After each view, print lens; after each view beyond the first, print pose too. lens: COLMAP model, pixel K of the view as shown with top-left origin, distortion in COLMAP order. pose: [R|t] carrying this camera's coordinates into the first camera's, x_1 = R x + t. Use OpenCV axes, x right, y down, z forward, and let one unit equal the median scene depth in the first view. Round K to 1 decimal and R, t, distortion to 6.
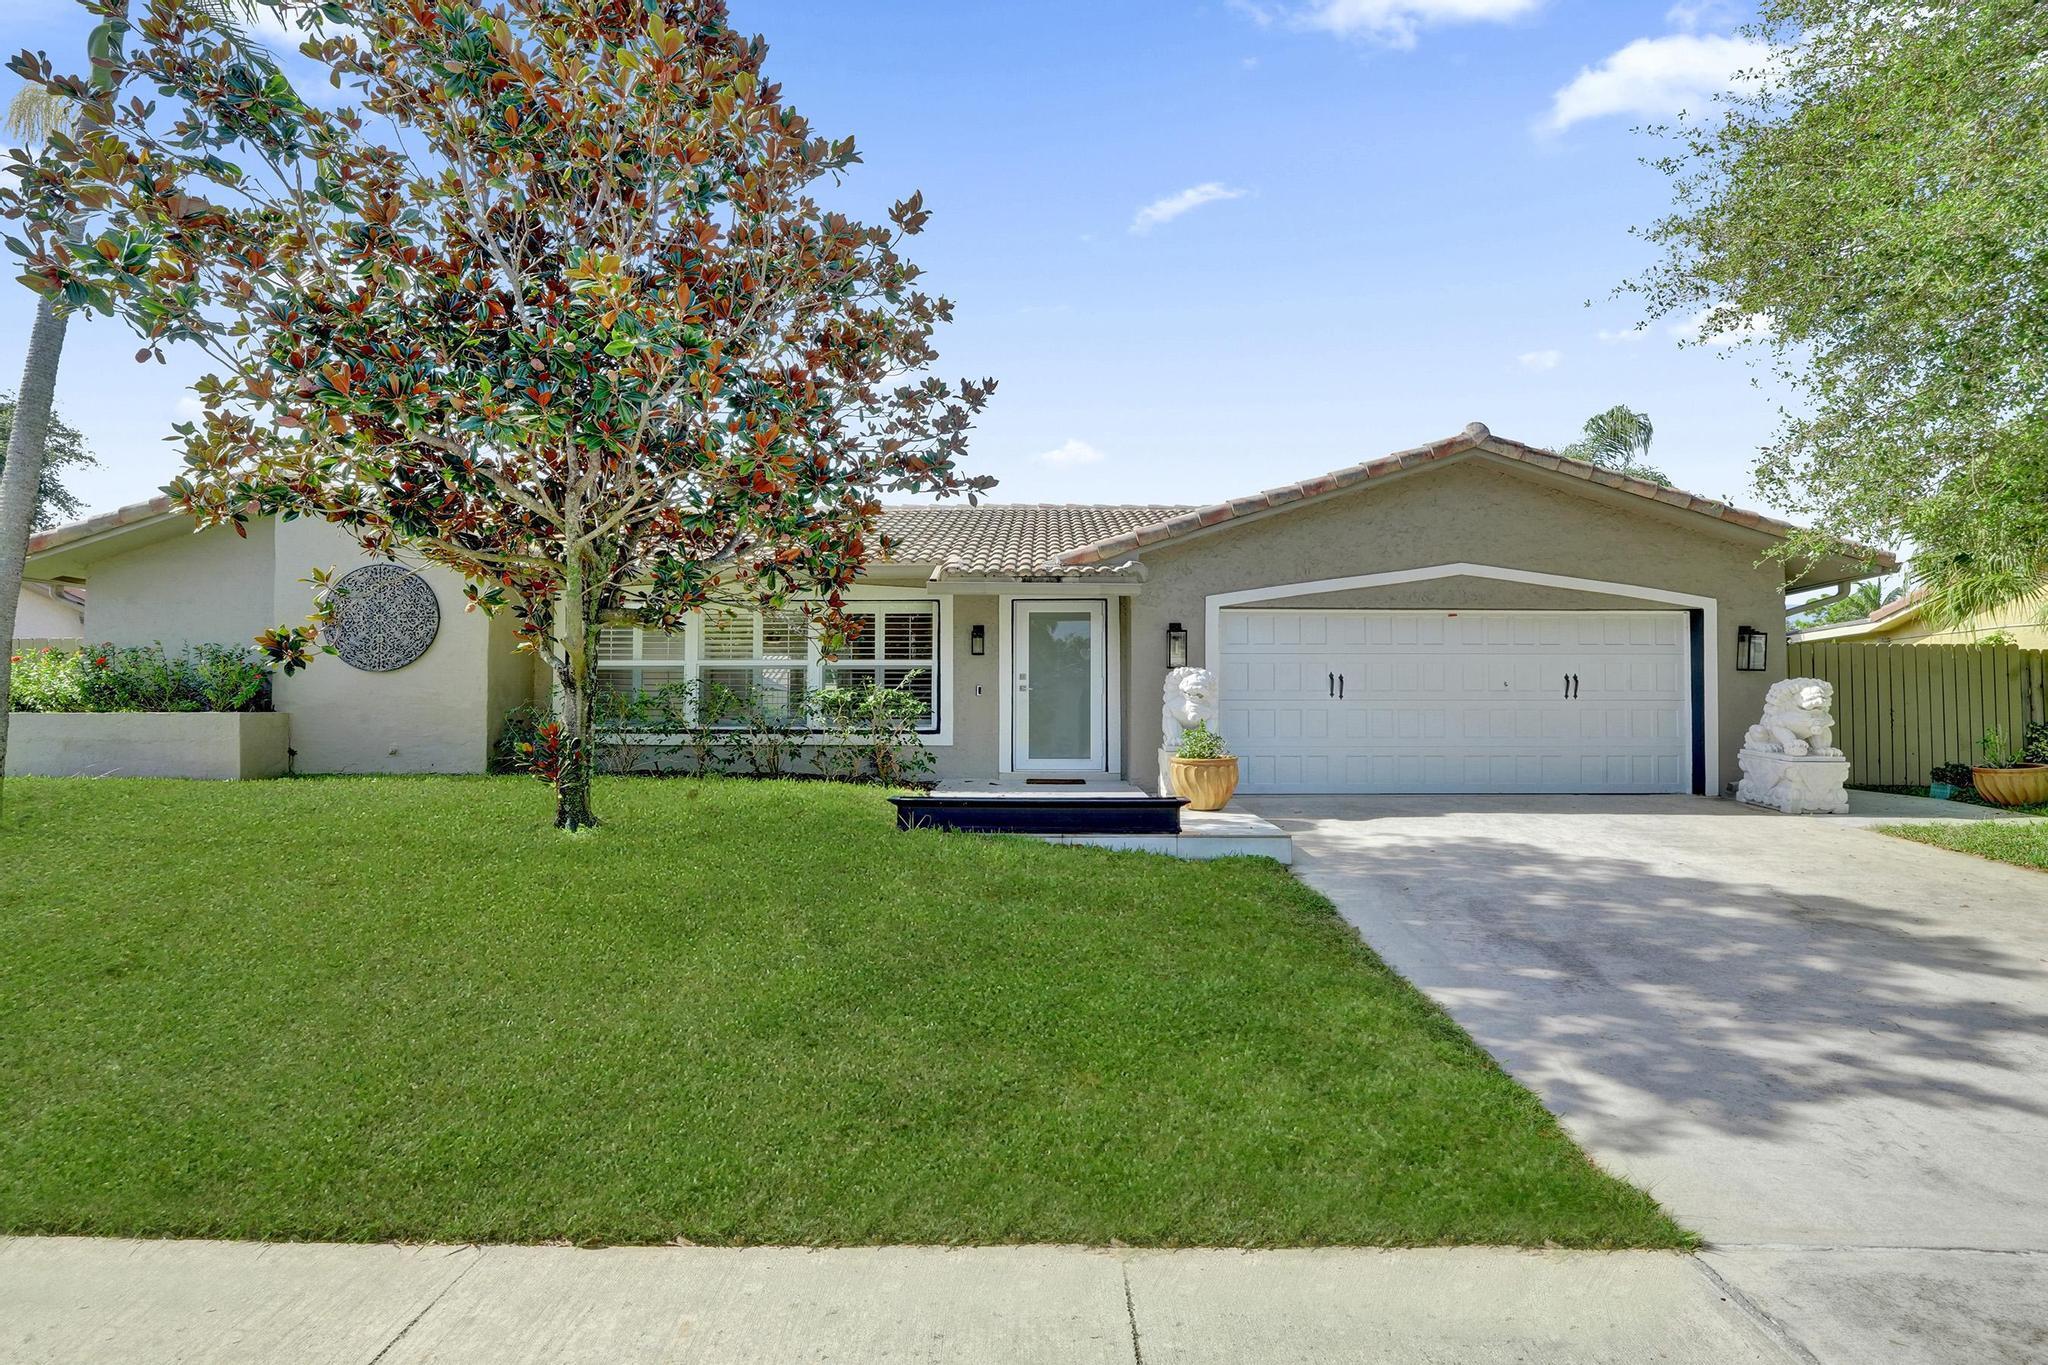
lens RADIAL K [[1089.0, 0, 1022.9], [0, 1089.0, 680.2], [0, 0, 1]] dist [-0.052256, 0.023805]
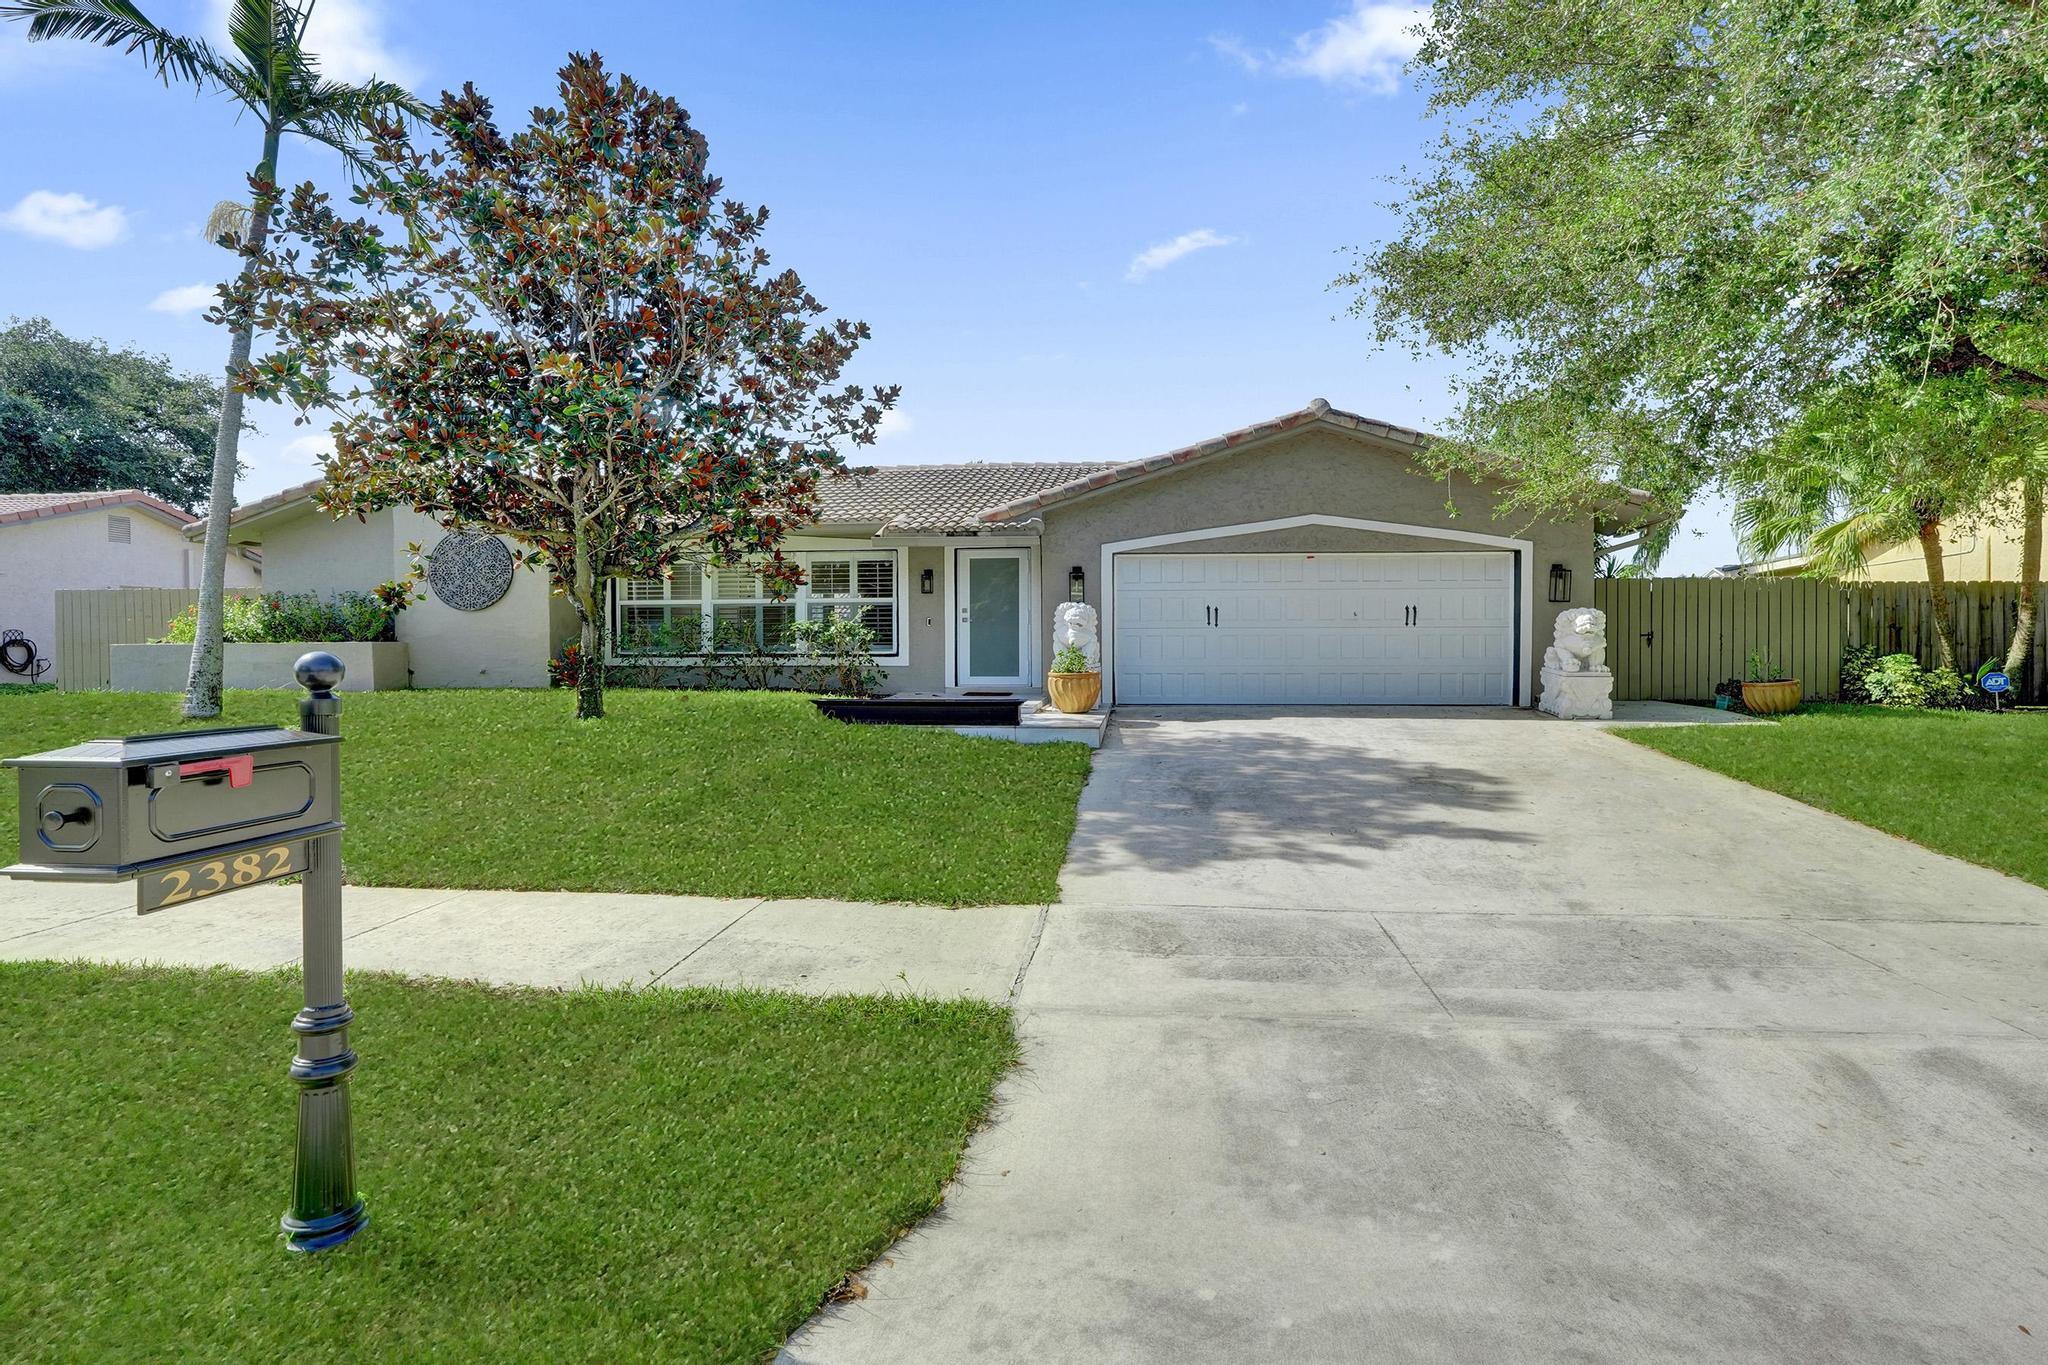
lens RADIAL K [[1089.0, 0, 1026.8], [0, 1089.0, 671.8], [0, 0, 1]] dist [-0.052256, 0.023805]
pose [[0.995378, -0.001706, -0.096017, 0.216656], [0.006784, 0.998594, 0.052583, 0.001932], [0.095792, -0.052991, 0.993990, -0.266296]]
